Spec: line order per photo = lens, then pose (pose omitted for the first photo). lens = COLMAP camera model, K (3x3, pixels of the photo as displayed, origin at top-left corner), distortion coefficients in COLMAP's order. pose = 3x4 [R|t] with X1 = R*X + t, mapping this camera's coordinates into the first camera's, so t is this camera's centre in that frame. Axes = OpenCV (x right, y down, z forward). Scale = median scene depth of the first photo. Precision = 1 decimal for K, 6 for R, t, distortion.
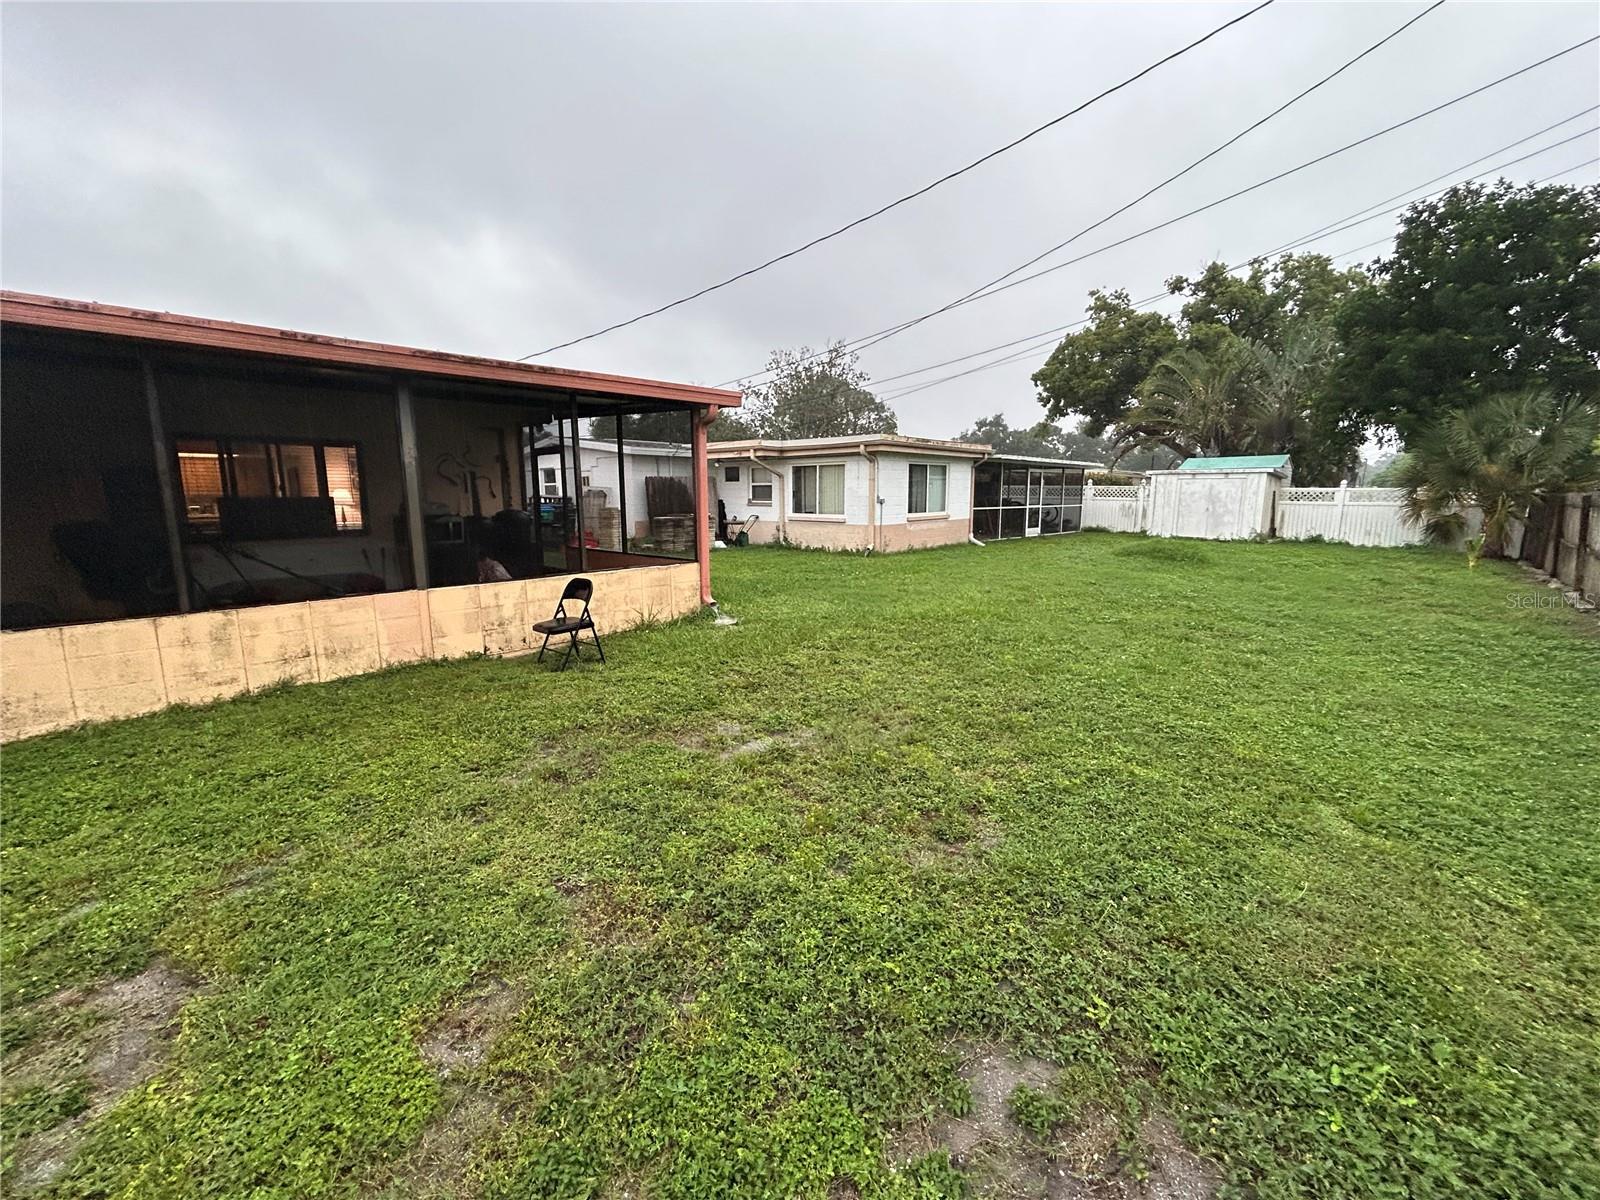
lens RADIAL K [[638.7, 0, 800.0], [0, 638.7, 600.0], [0, 0, 1]] dist [-0.000876, -0.000104]
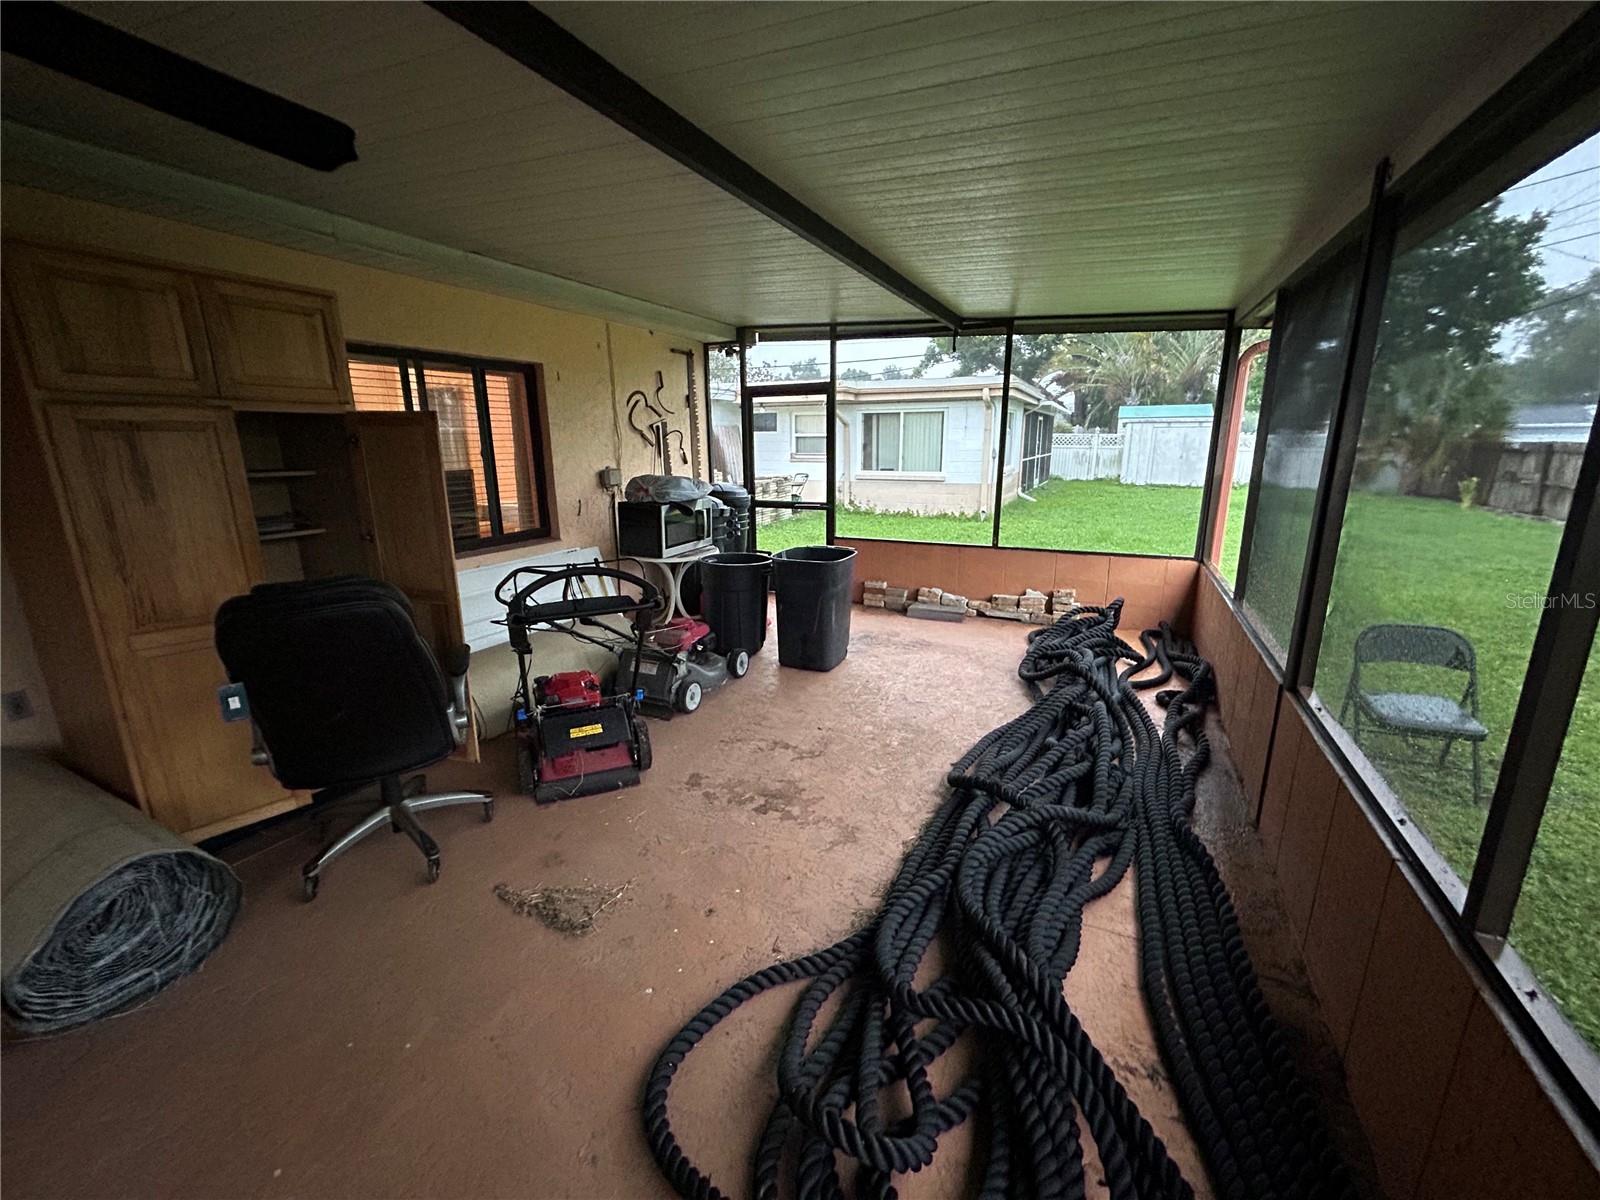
lens RADIAL K [[650.1, 0, 795.8], [0, 650.1, 596.5], [0, 0, 1]] dist [-0.008508, 0.005557]
pose [[0.946393, -0.082680, 0.312257, -0.344331], [0.059737, 0.994811, 0.082356, -0.044979], [-0.317446, -0.059288, 0.946421, 0.207484]]
